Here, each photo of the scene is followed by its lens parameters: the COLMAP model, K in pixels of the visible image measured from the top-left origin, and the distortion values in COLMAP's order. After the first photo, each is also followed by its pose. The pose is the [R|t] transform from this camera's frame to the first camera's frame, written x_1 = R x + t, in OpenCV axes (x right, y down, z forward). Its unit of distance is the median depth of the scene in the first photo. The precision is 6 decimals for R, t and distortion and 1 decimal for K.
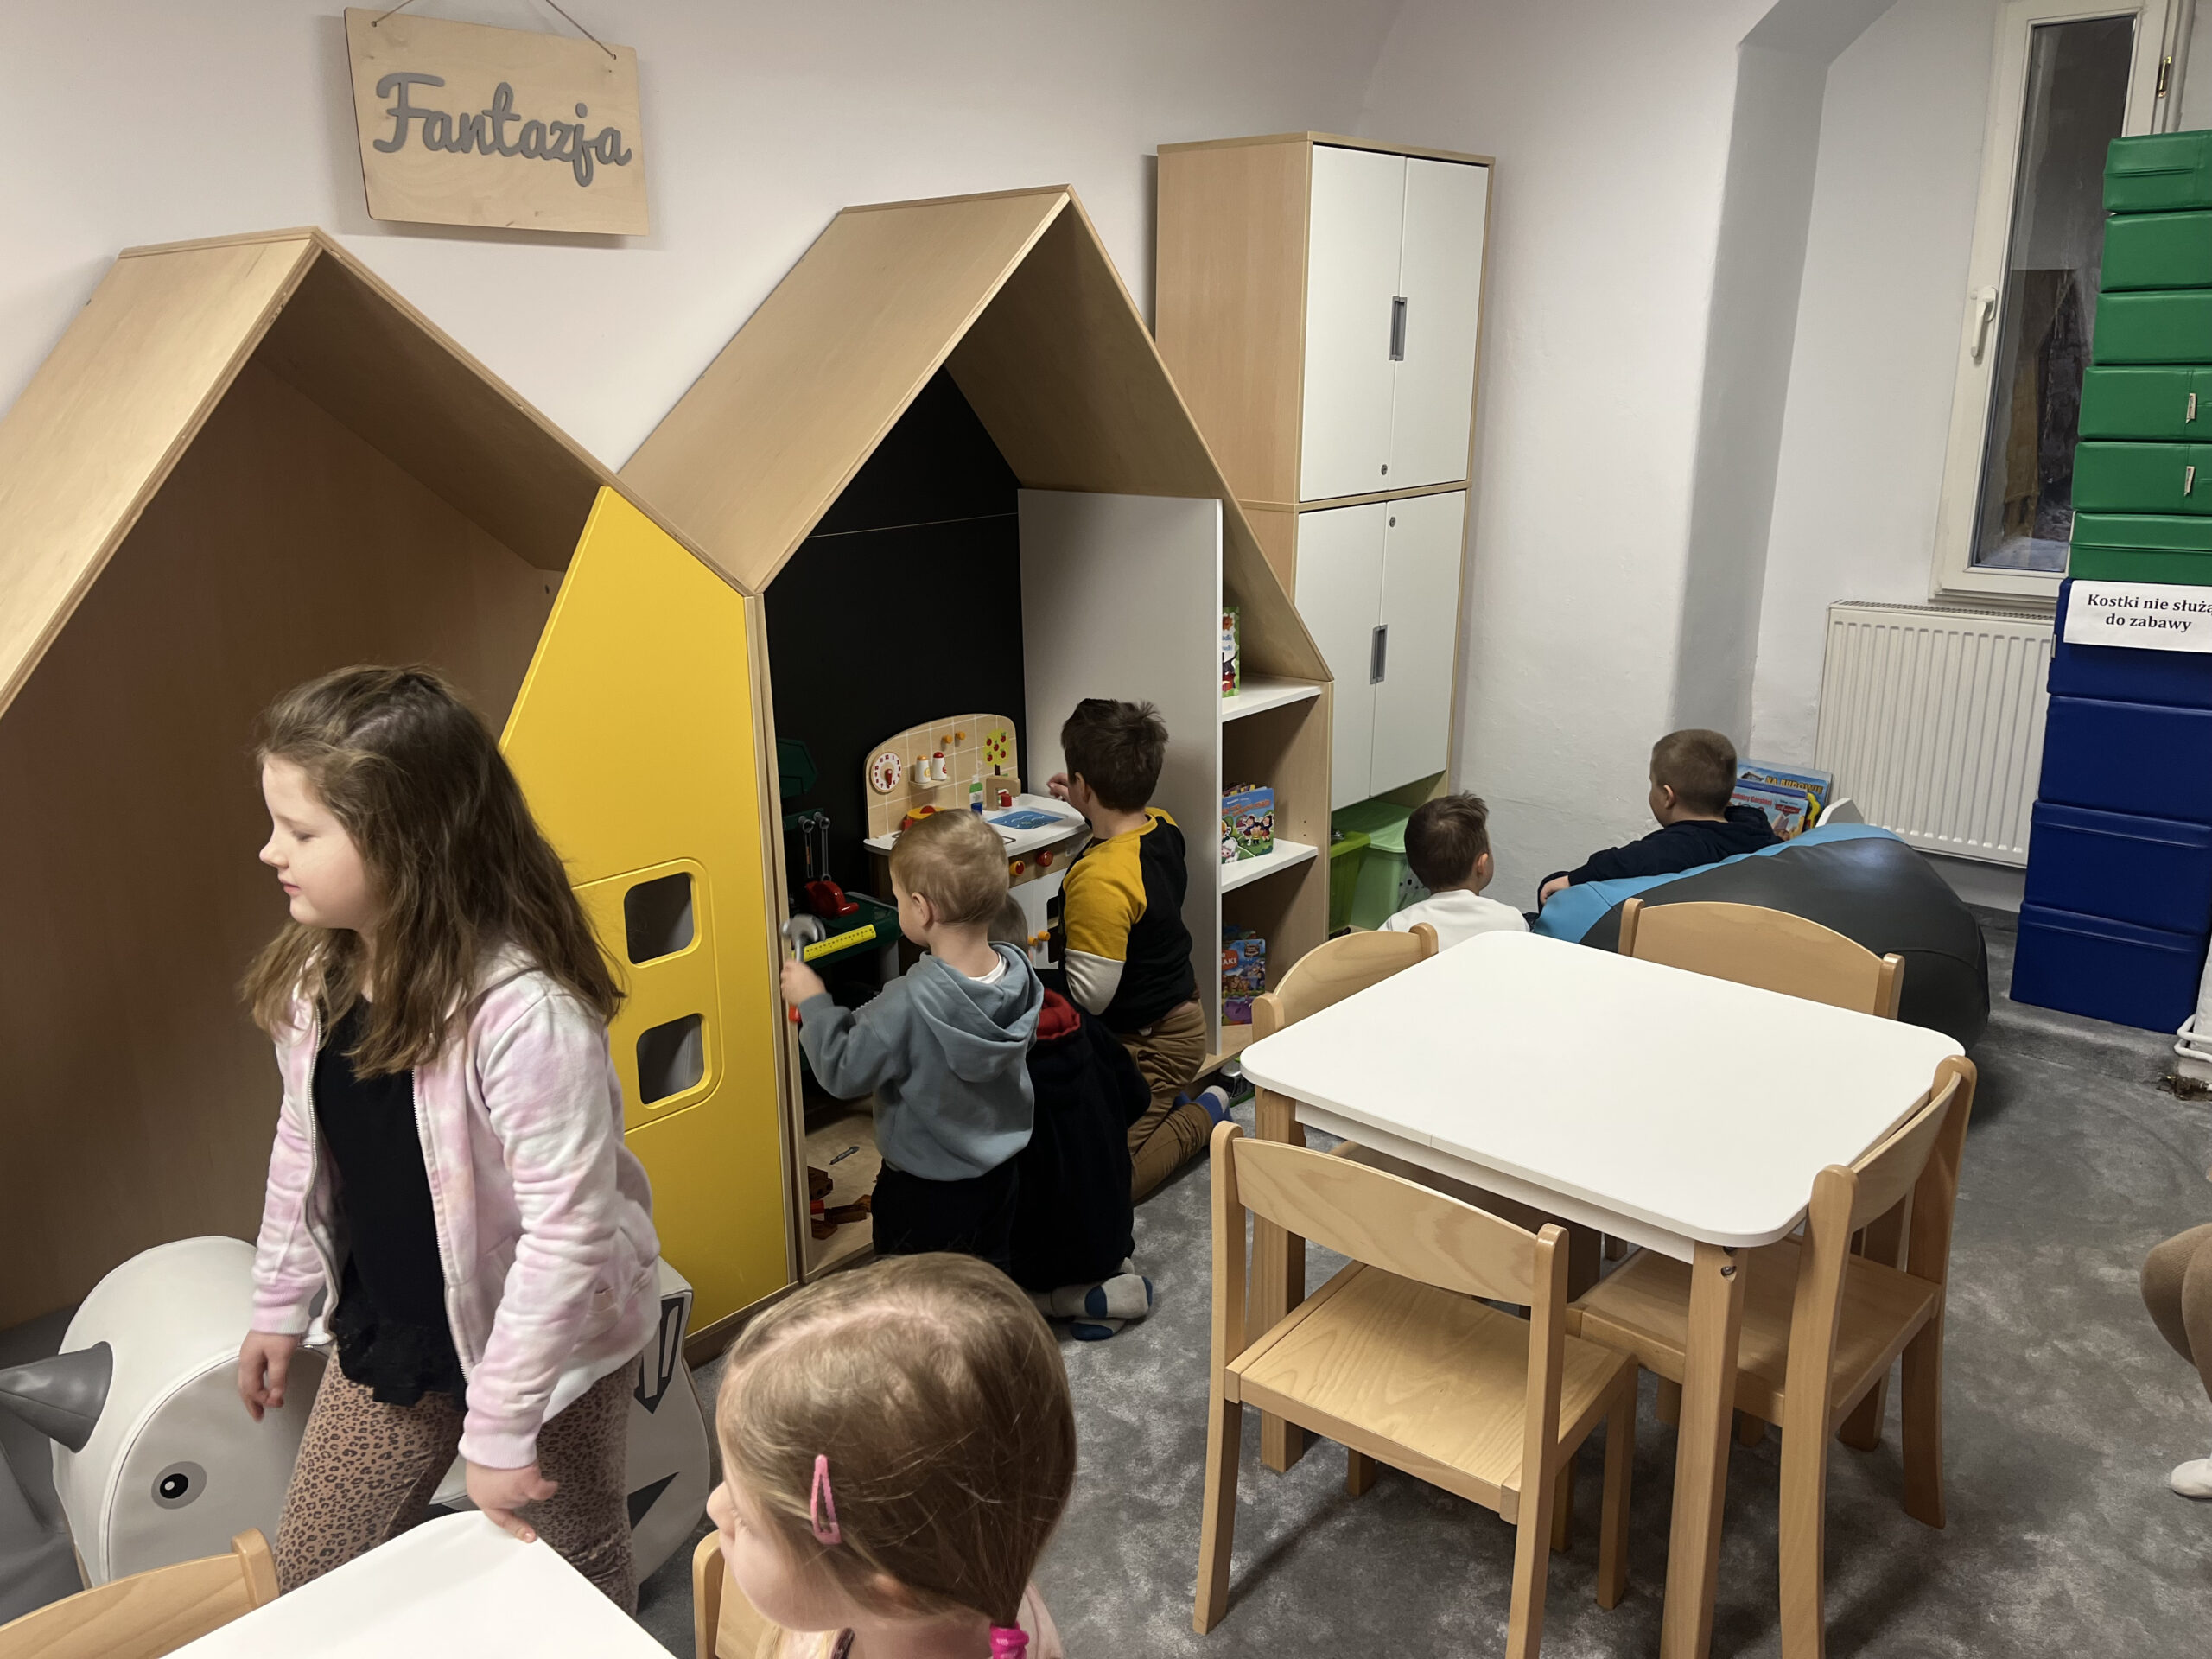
lens RADIAL K [[1672.2, 0, 1108.3], [0, 1672.2, 818.8], [0, 0, 1]] dist [0.028737, -0.057386]
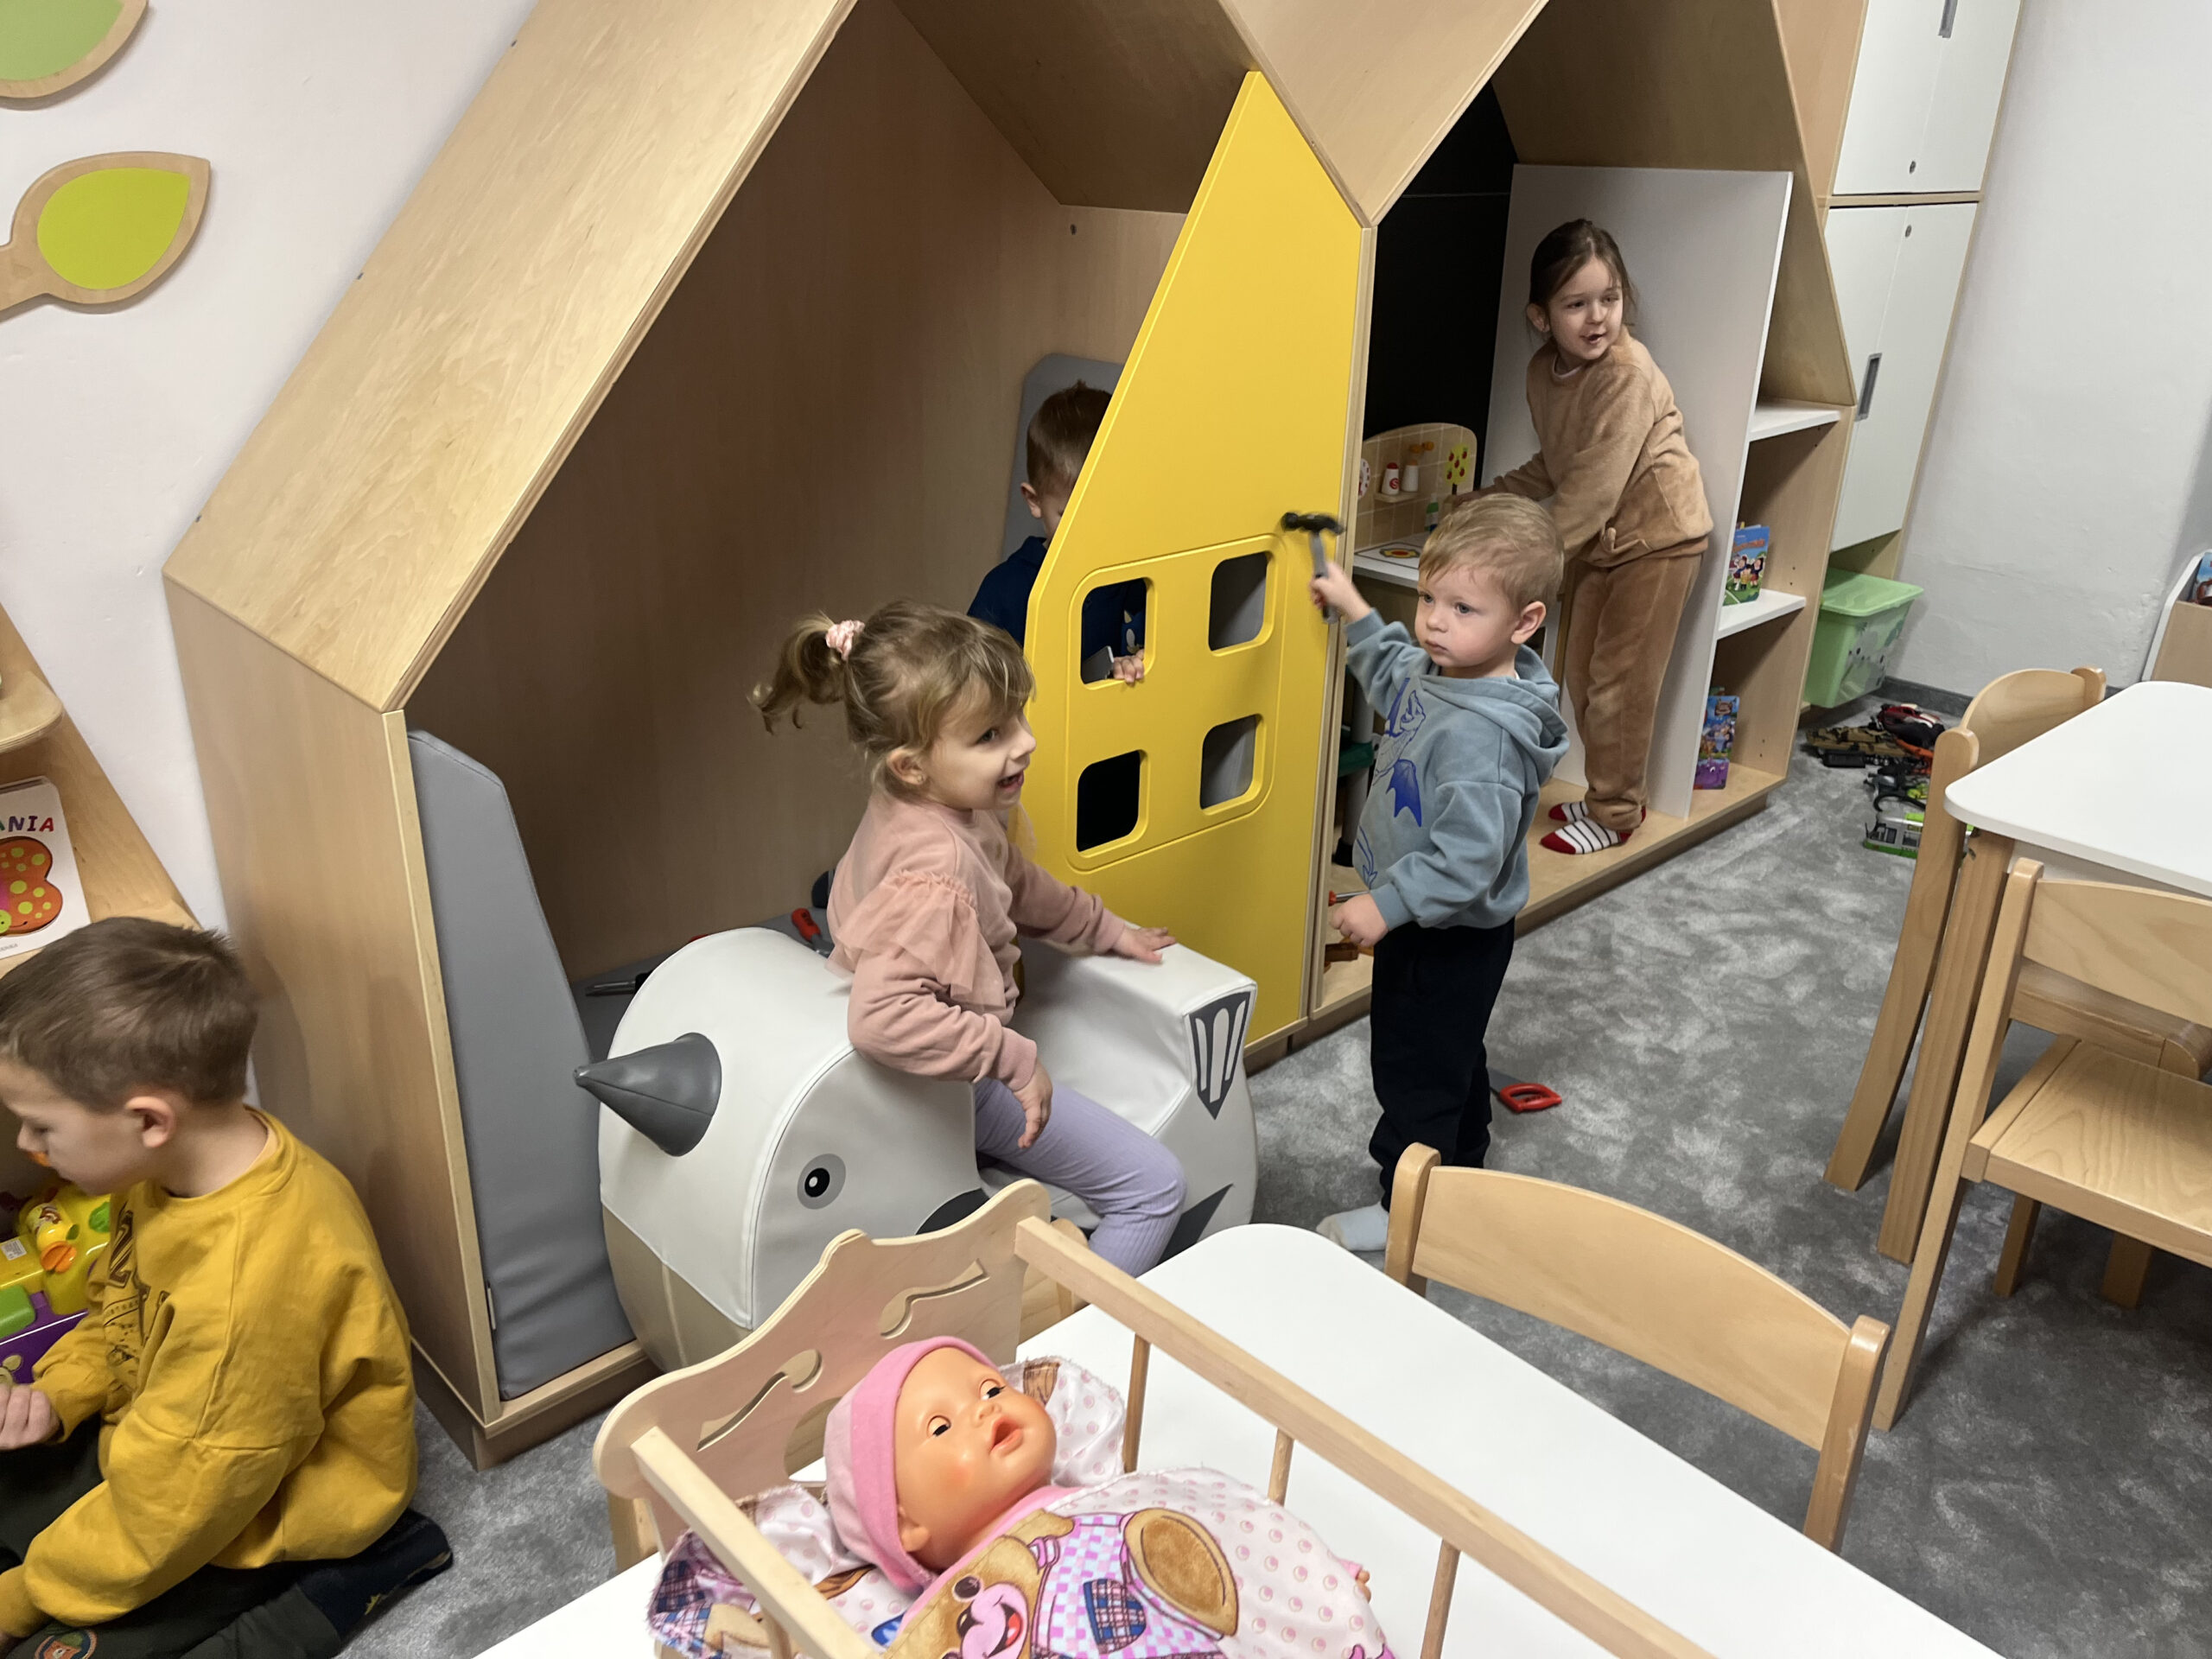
lens RADIAL K [[1672.2, 0, 1114.6], [0, 1672.2, 810.9], [0, 0, 1]] dist [0.028737, -0.057386]
pose [[0.996757, 0.064864, -0.047623, -0.271637], [-0.058953, 0.991442, 0.116479, 0.066783], [0.054771, -0.113293, 0.992051, 0.110333]]
